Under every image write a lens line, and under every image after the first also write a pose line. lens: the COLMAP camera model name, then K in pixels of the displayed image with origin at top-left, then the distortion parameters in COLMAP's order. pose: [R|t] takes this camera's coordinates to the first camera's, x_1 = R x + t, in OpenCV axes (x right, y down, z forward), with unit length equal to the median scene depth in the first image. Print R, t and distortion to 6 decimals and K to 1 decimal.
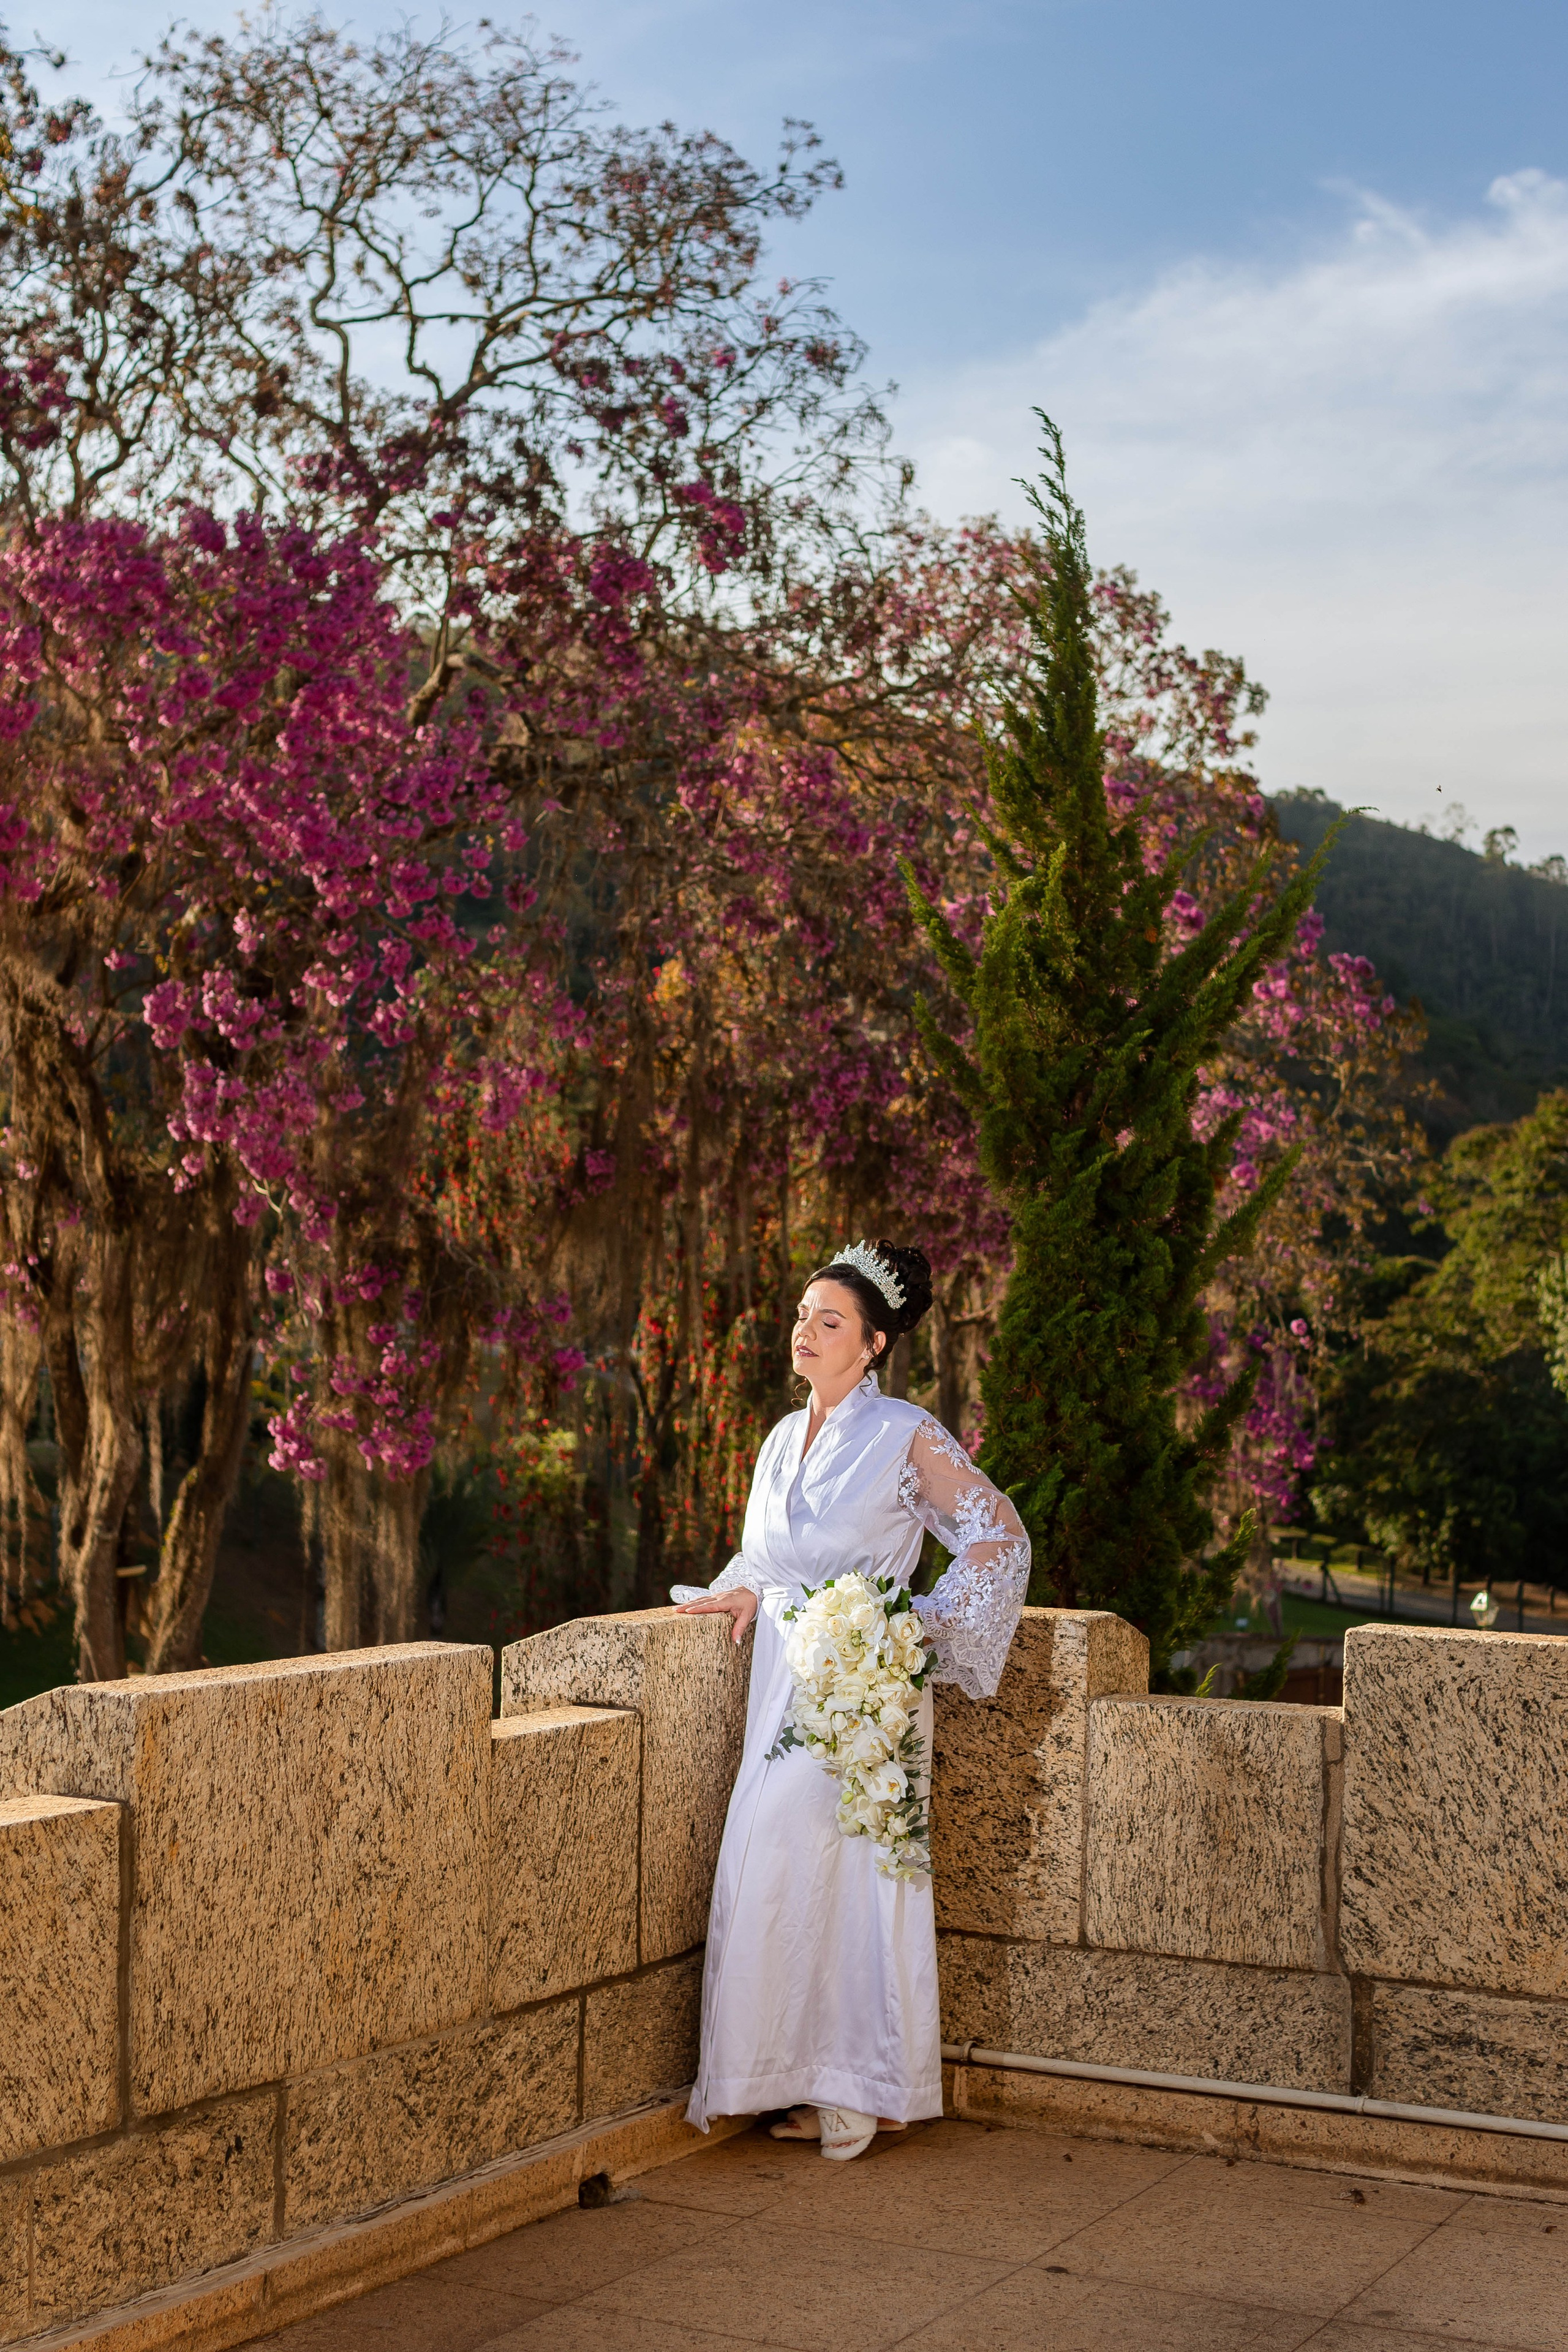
lens RADIAL K [[3098.2, 0, 784.6], [0, 3098.2, 1188.7], [0, 0, 1]] dist [-0.115785, 0.000000]
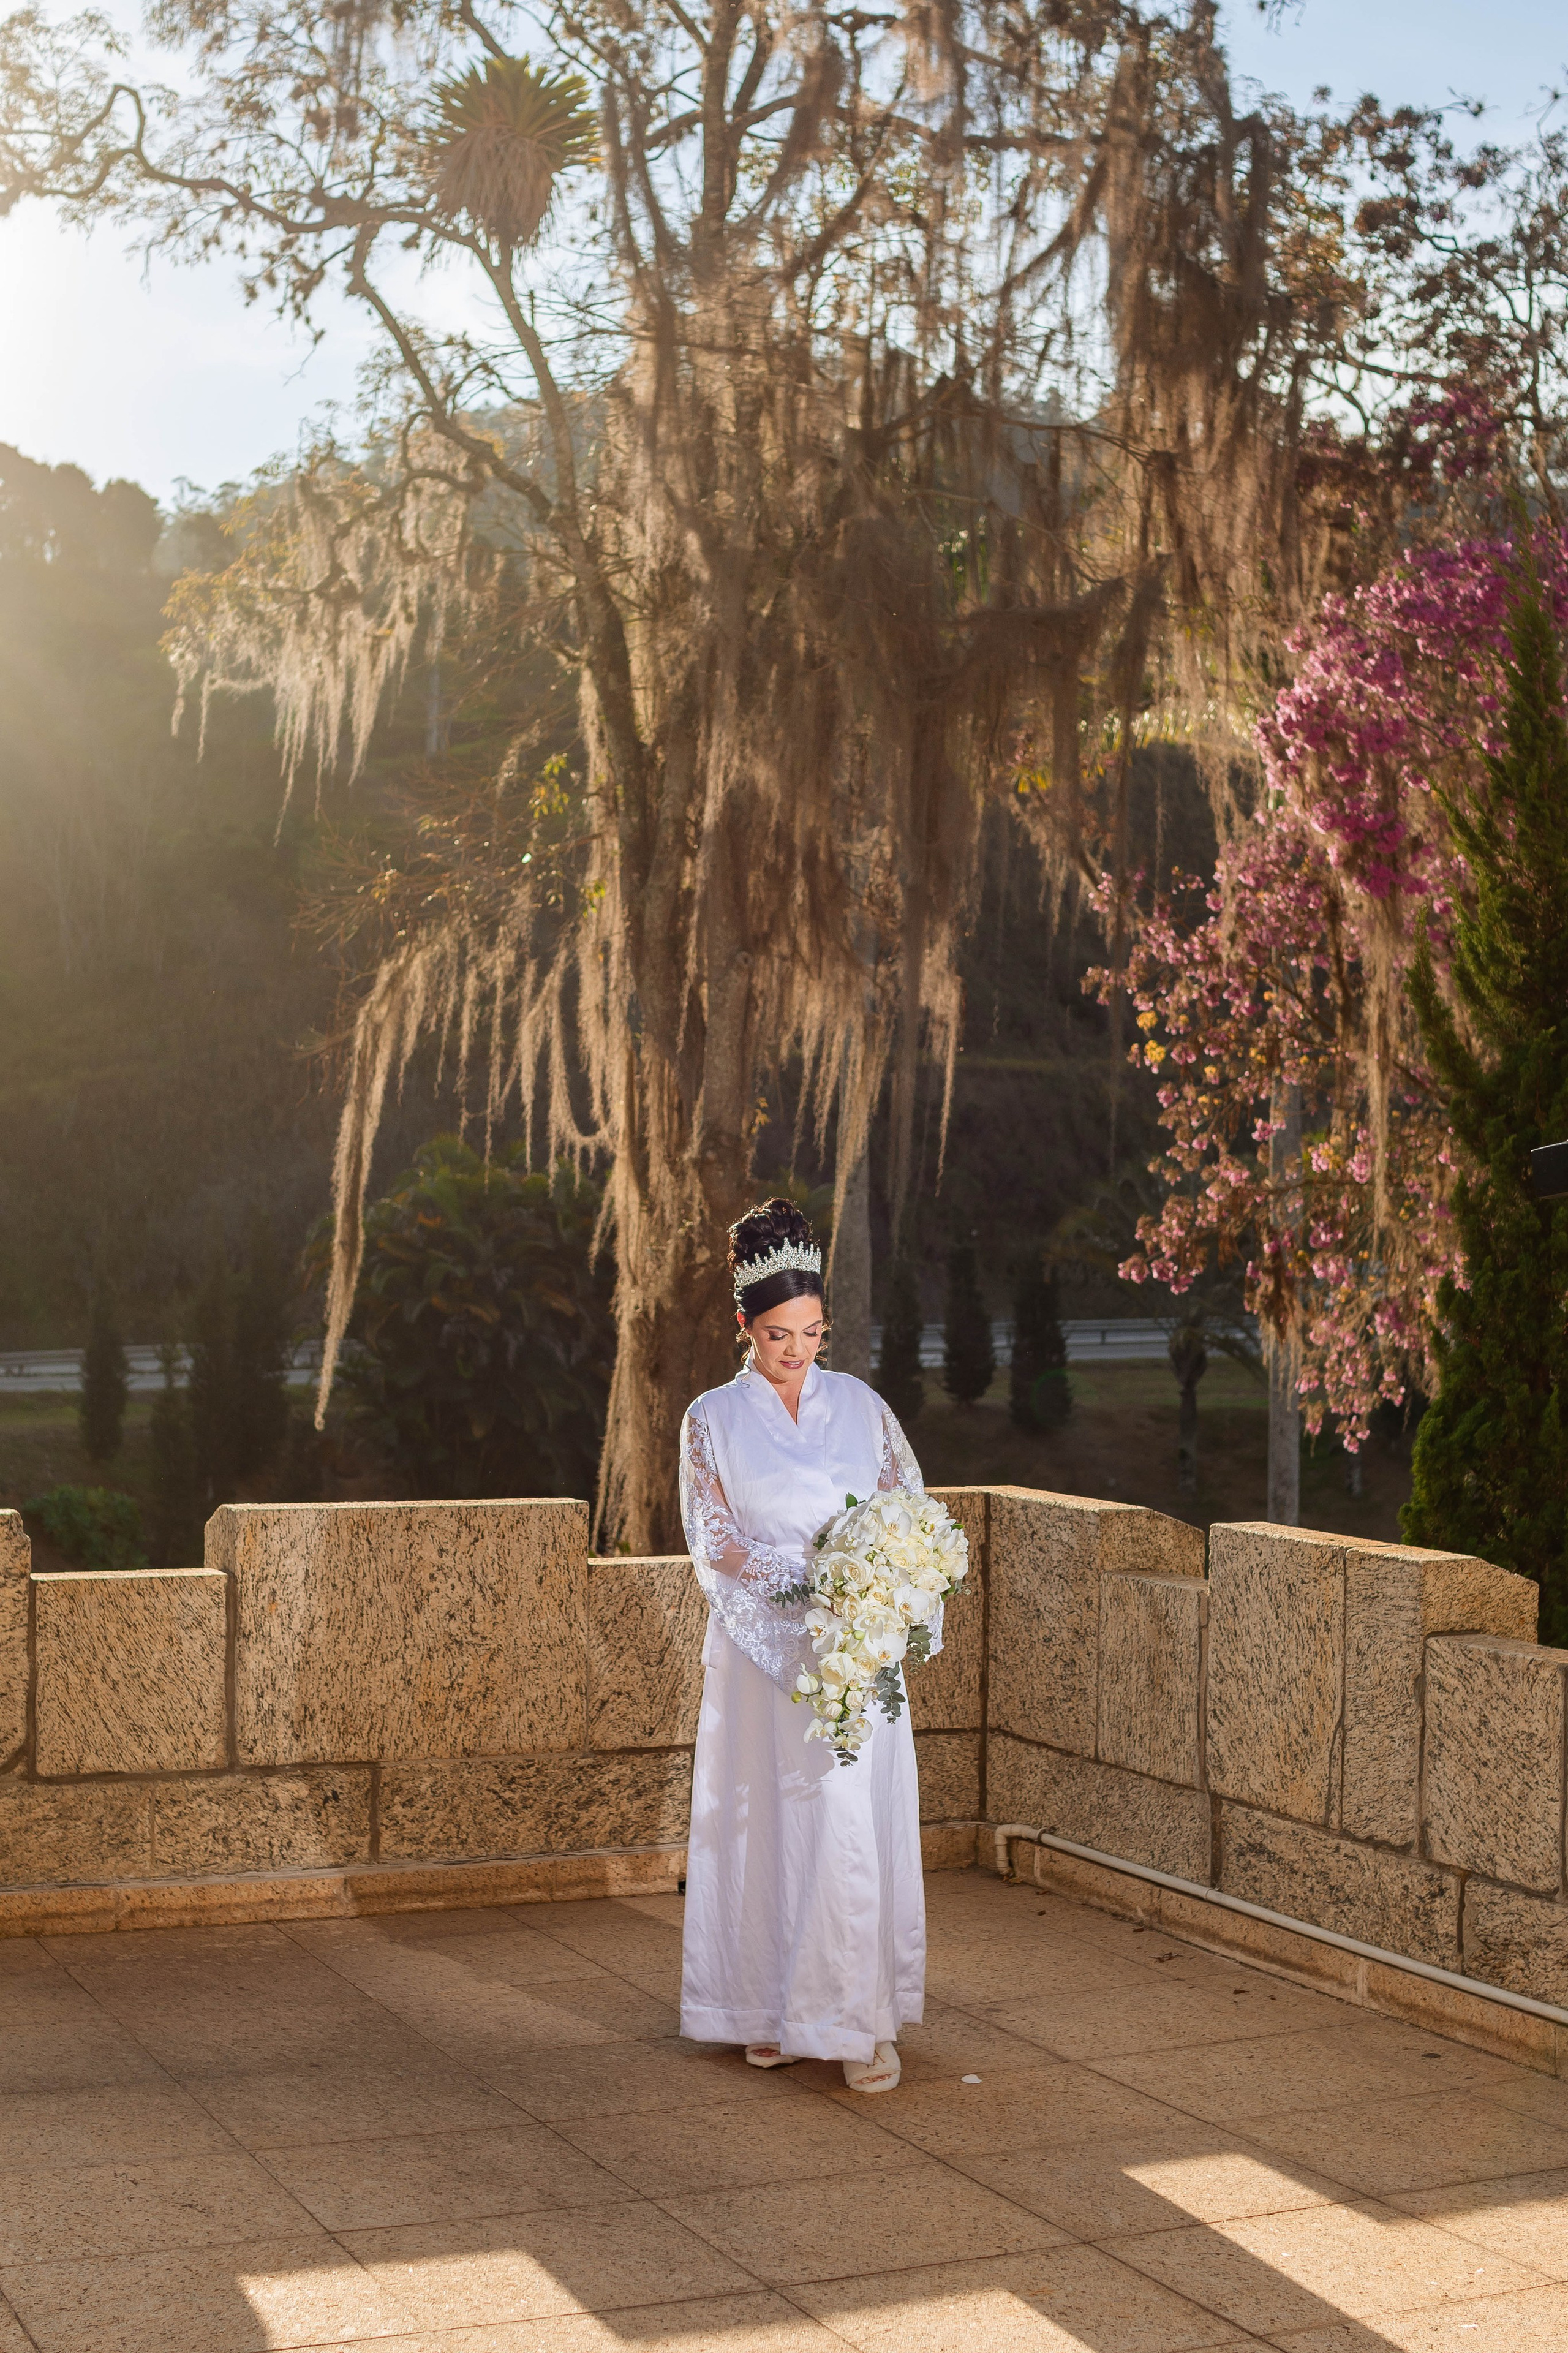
lens RADIAL K [[3099.3, 0, 780.8], [0, 3099.3, 1170.4], [0, 0, 1]] dist [-0.115785, 0.000000]
pose [[0.815595, -0.021545, -0.578222, 0.884258], [0.027386, 0.999624, 0.001383, -0.012337], [0.577975, -0.016963, 0.815878, -0.171070]]
